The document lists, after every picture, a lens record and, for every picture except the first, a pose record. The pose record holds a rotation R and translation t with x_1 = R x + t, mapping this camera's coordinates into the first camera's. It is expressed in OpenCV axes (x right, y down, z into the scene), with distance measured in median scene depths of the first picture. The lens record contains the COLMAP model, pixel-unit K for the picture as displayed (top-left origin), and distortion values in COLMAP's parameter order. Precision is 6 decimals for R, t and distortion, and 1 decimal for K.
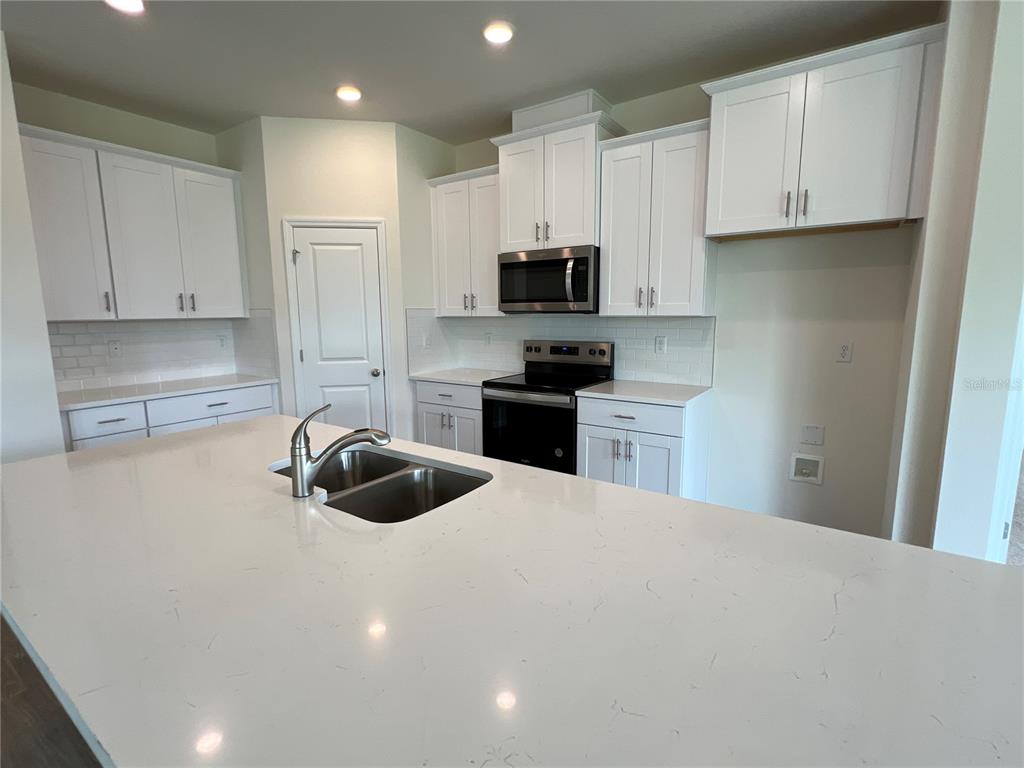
lens RADIAL K [[488.5, 0, 510.6], [0, 488.5, 382.6], [0, 0, 1]] dist [0.000378, -0.000315]
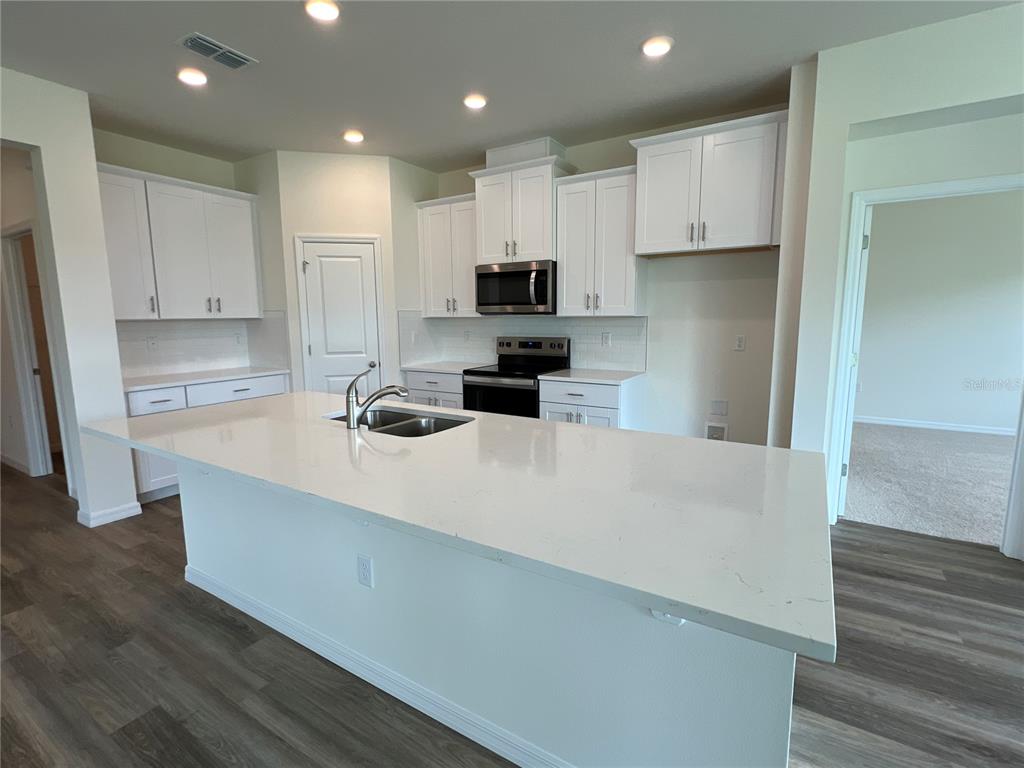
lens RADIAL K [[488.5, 0, 510.6], [0, 488.5, 382.6], [0, 0, 1]] dist [0.000378, -0.000315]
pose [[0.998708, -0.006981, 0.050331, -0.000982], [0.007358, 0.999946, -0.007301, 0.040462], [-0.050277, 0.007662, 0.998706, -0.233952]]
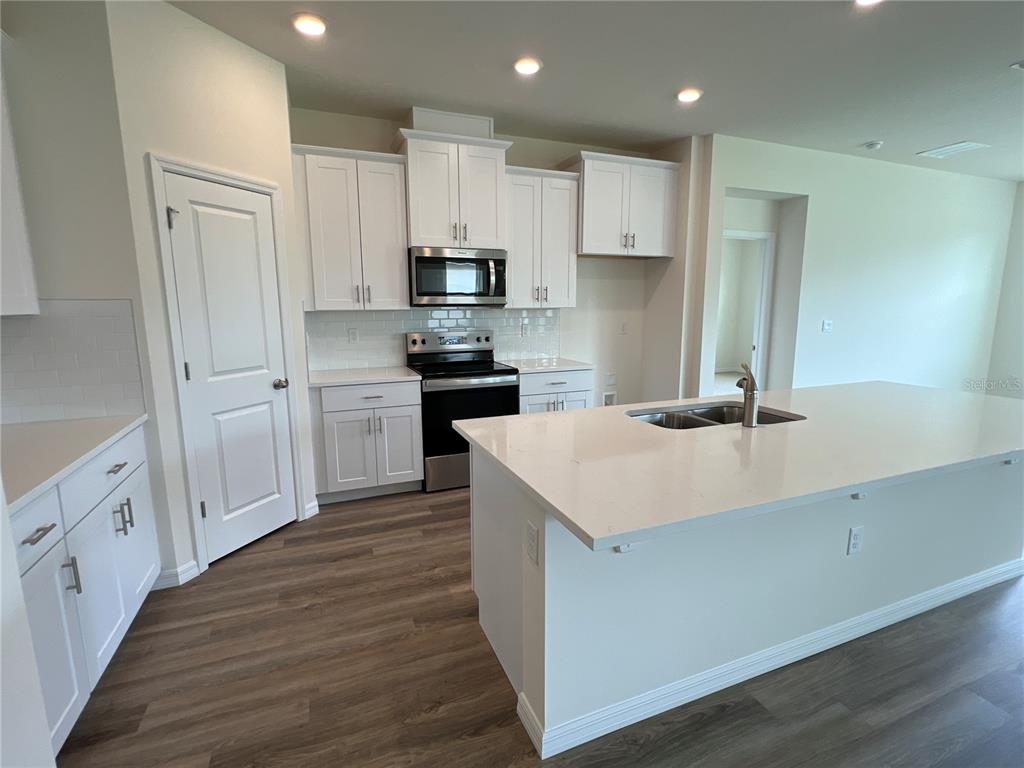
lens RADIAL K [[488.5, 0, 510.6], [0, 488.5, 382.6], [0, 0, 1]] dist [0.000378, -0.000315]
pose [[0.547213, -0.128725, 0.827035, -0.817967], [0.123037, 0.989740, 0.072641, -0.038710], [-0.827901, 0.062006, 0.557437, 0.311754]]
